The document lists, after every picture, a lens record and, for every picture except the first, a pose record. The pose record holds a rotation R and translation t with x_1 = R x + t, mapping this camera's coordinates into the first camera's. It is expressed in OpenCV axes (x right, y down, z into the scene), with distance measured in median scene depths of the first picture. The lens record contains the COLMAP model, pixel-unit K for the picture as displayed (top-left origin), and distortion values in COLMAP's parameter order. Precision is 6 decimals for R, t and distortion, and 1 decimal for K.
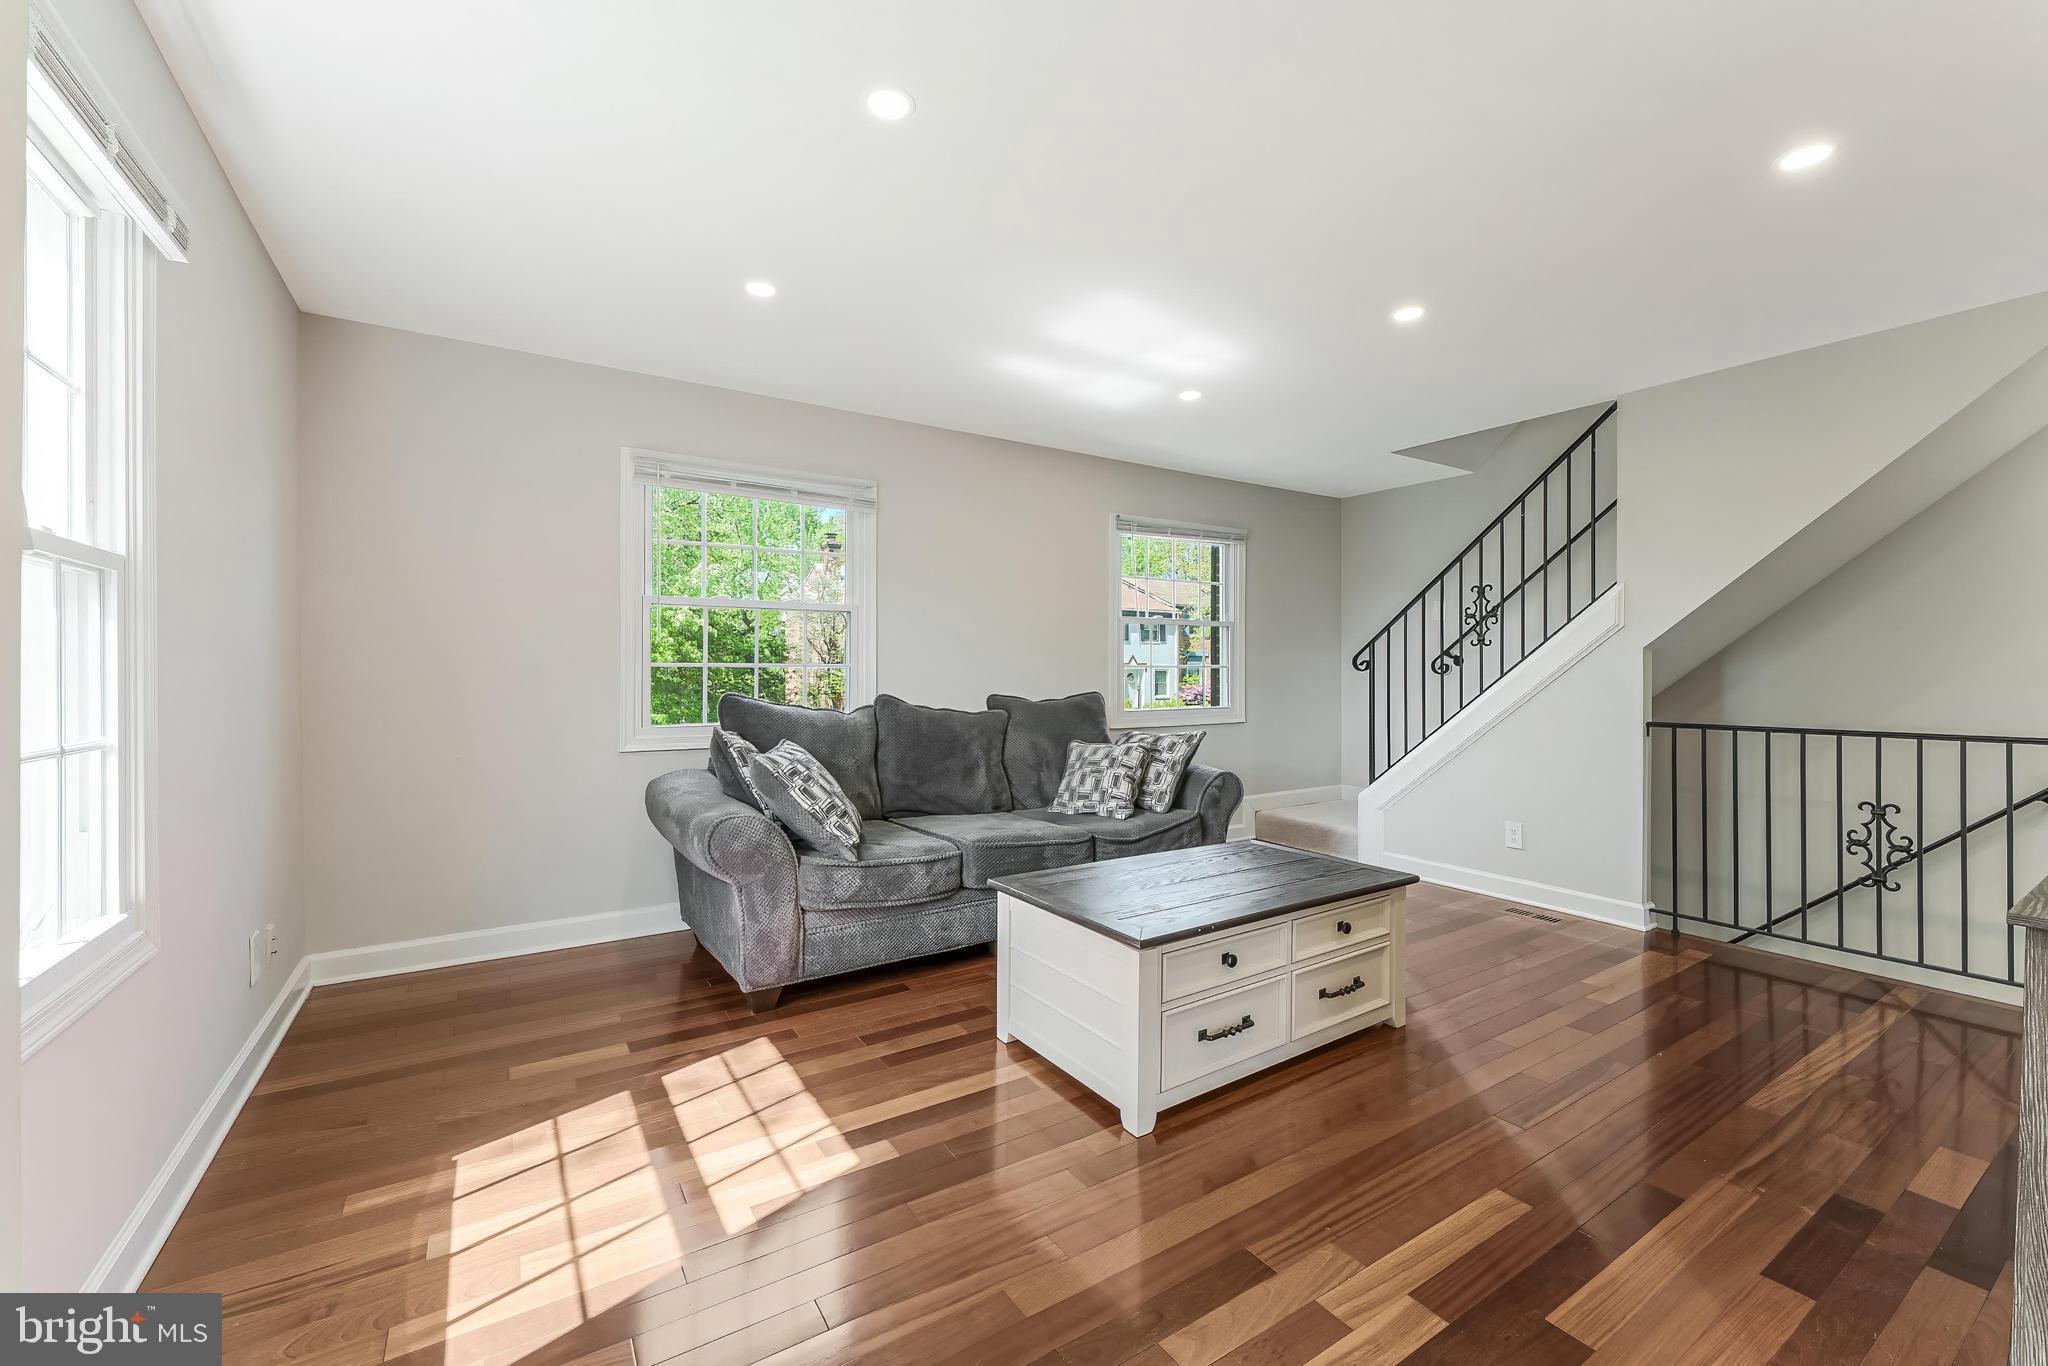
lens RADIAL K [[838.0, 0, 1036.8], [0, 838.0, 672.3], [0, 0, 1]] dist [0.000565, 0.000067]
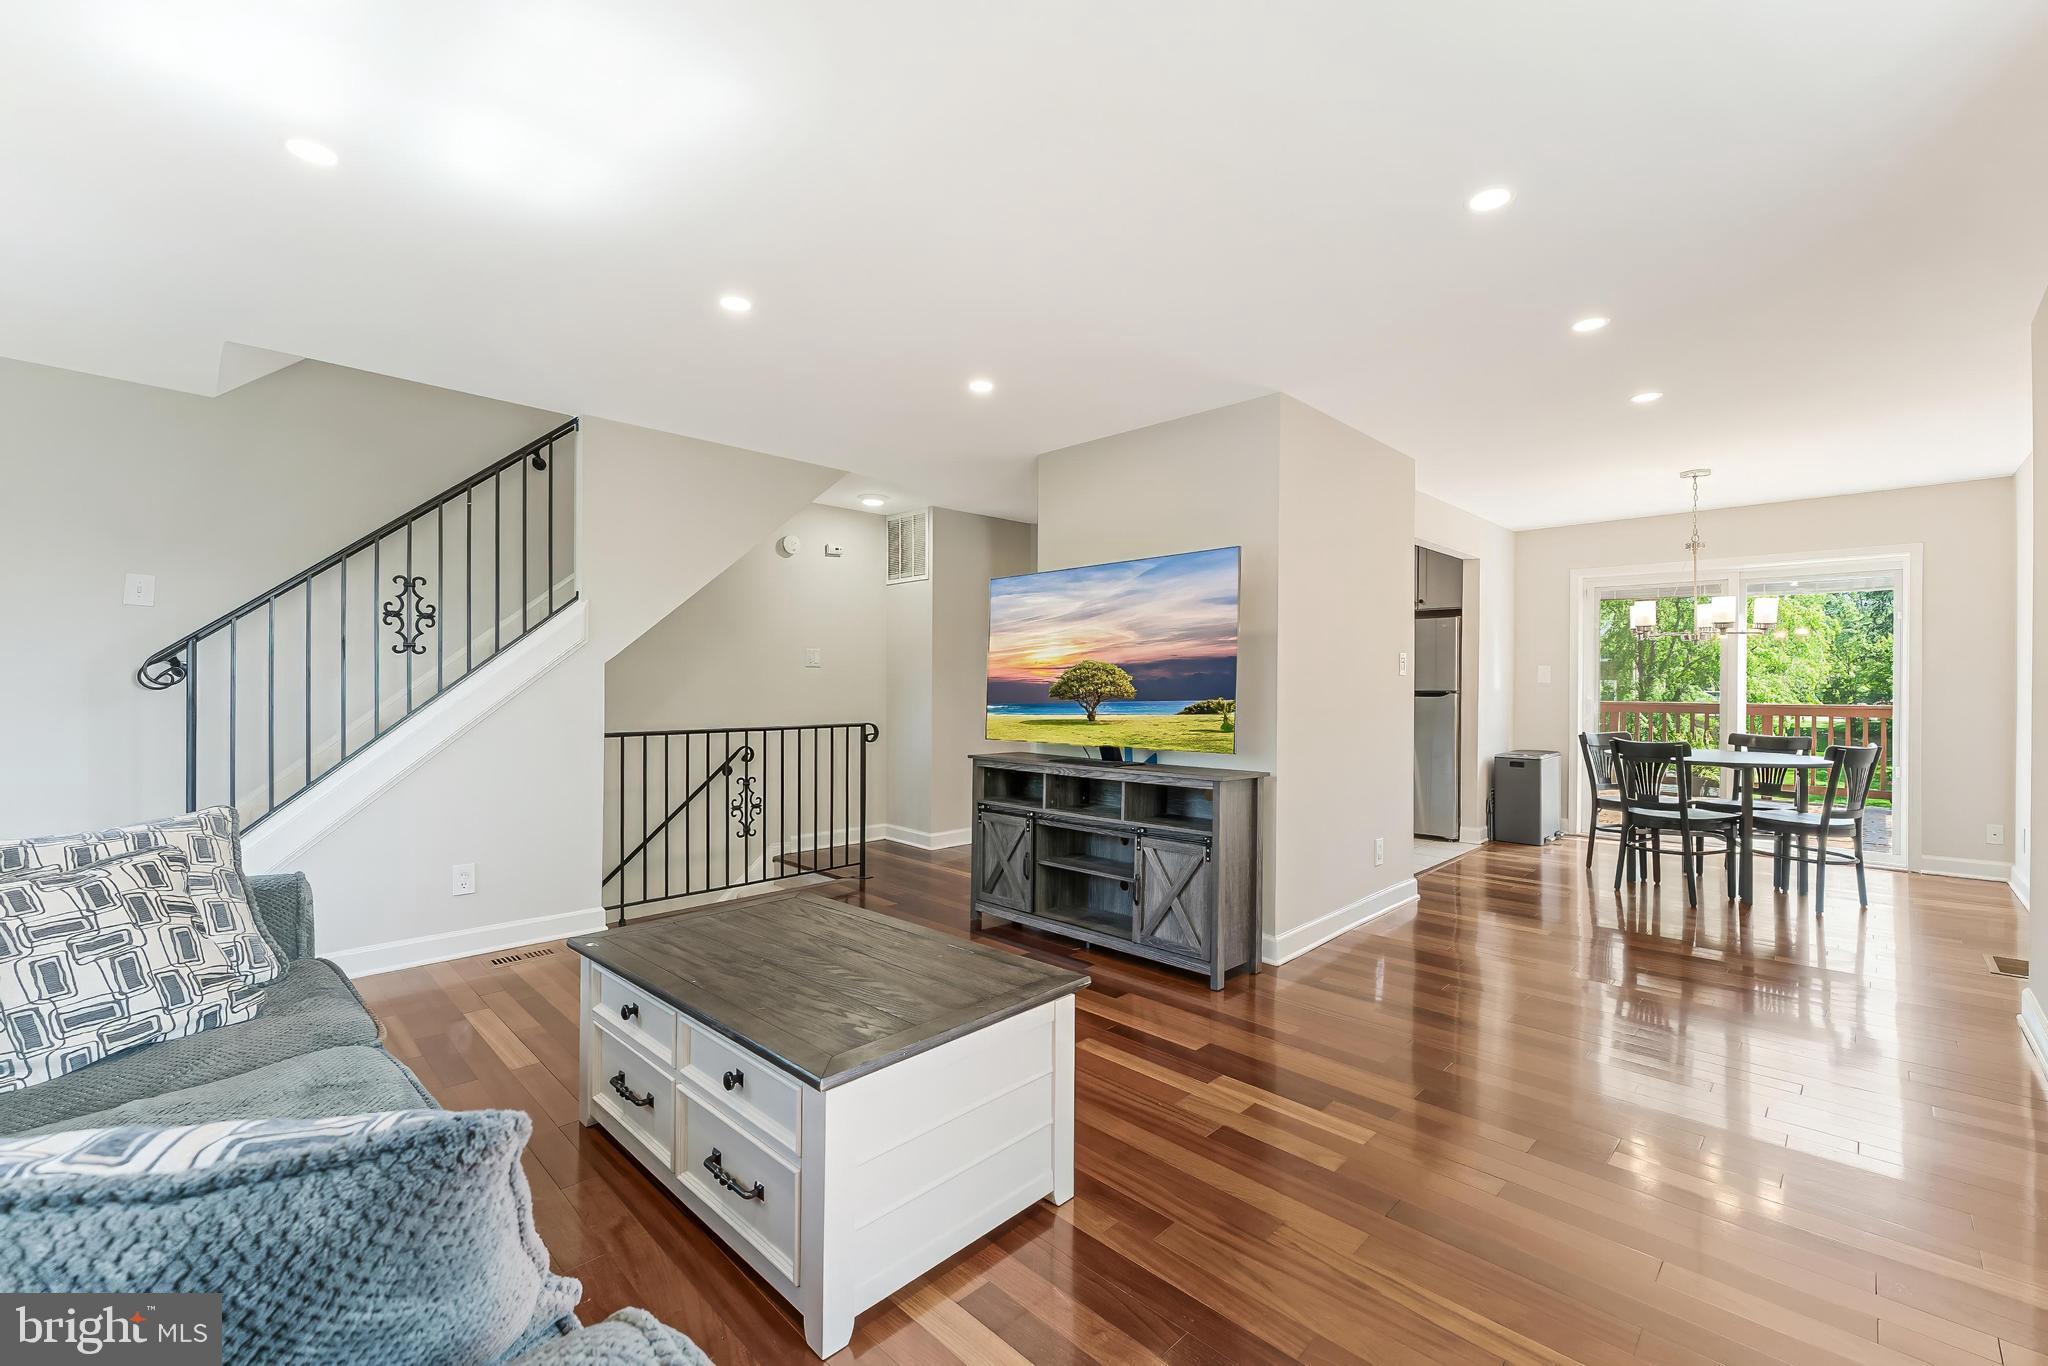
lens RADIAL K [[838.0, 0, 1038.3], [0, 838.0, 684.3], [0, 0, 1]] dist [0.000565, 0.000067]
pose [[-0.218498, -0.001163, 0.975837, -0.425311], [-0.000529, 0.999999, 0.001073, -0.004152], [-0.975837, -0.000282, -0.218498, 0.685192]]
